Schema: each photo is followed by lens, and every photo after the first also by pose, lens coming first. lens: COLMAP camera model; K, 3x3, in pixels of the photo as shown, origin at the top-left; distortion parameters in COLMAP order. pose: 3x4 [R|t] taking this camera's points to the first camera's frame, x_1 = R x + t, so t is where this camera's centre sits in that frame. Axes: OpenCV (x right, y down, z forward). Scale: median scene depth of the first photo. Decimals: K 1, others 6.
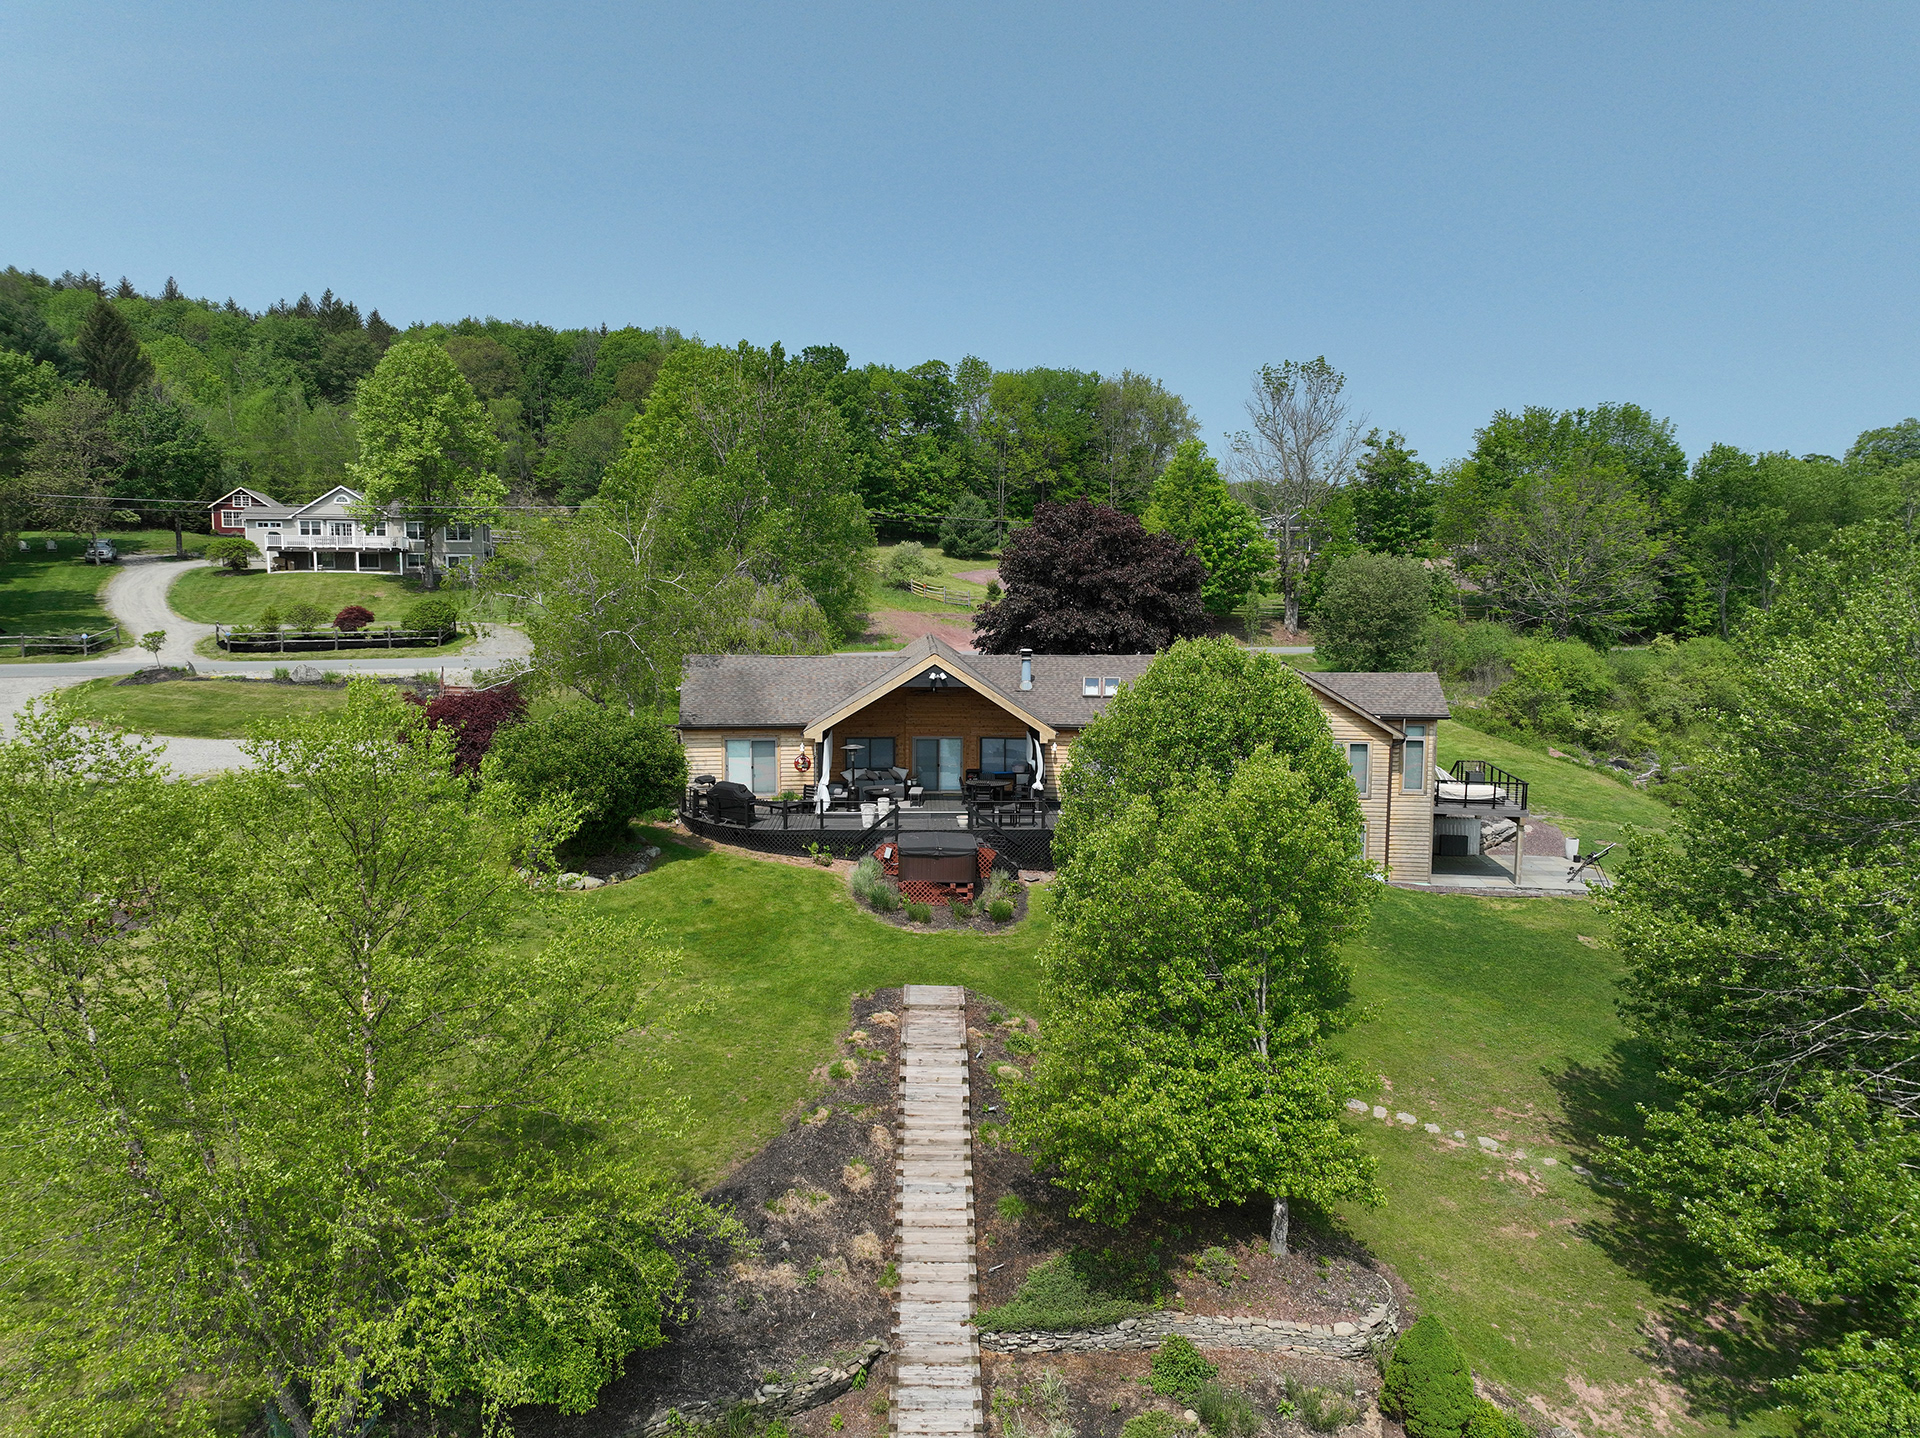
lens RADIAL K [[1347.4, 0, 962.3], [0, 1347.4, 719.3], [0, 0, 1]] dist [-0.001839, 0.020320]
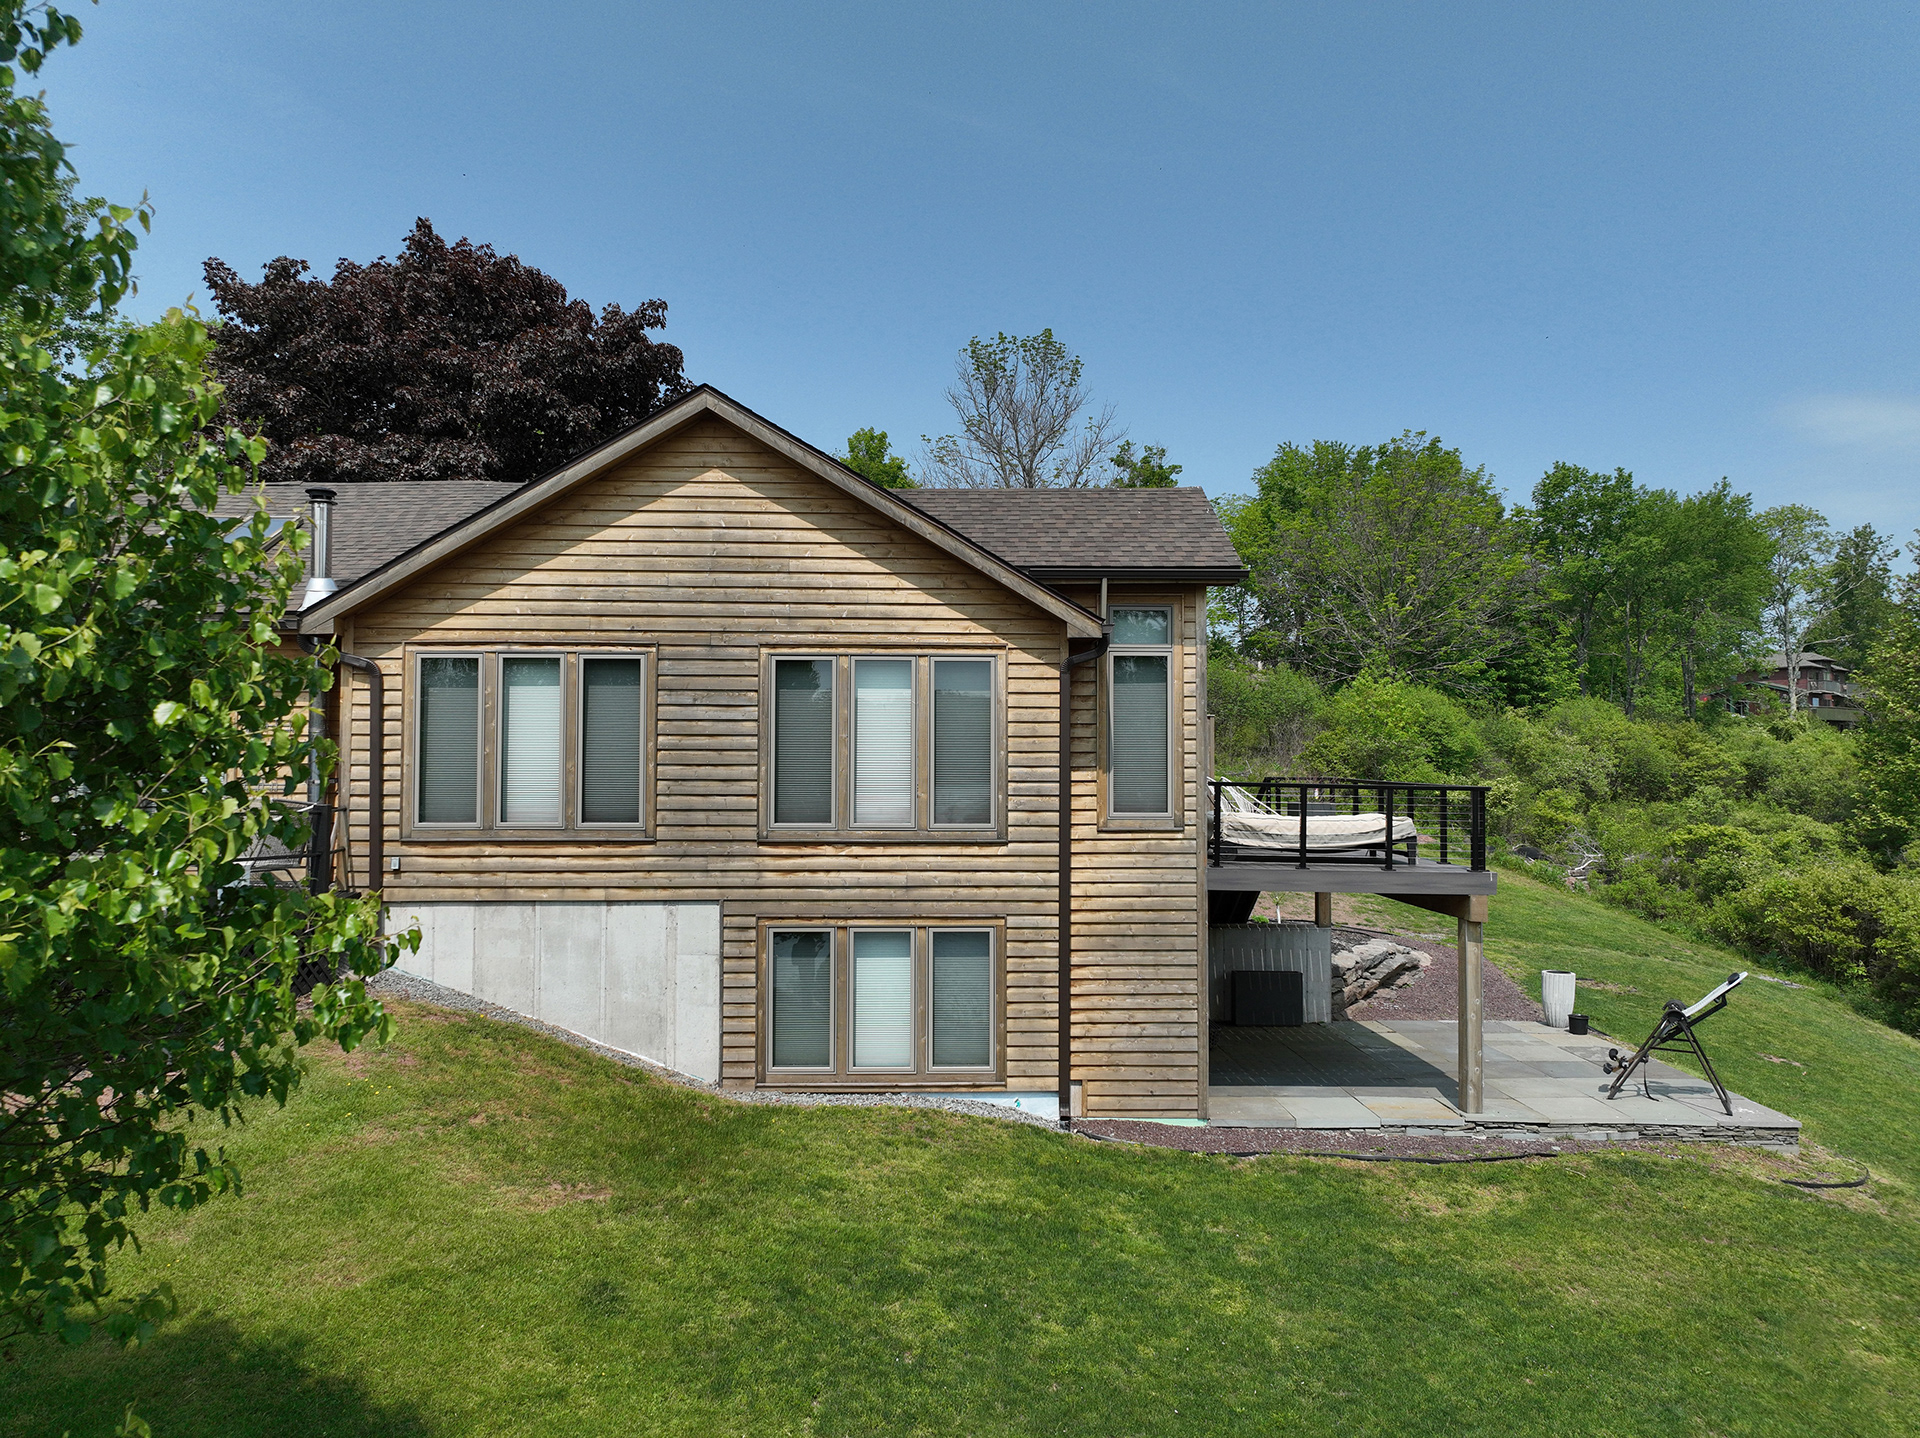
lens RADIAL K [[1347.4, 0, 962.3], [0, 1347.4, 719.3], [0, 0, 1]] dist [-0.001839, 0.020320]
pose [[0.989204, 0.002383, 0.146526, 0.245454], [0.016958, 0.991289, -0.130605, 0.069848], [-0.145560, 0.131680, 0.980547, 0.690742]]
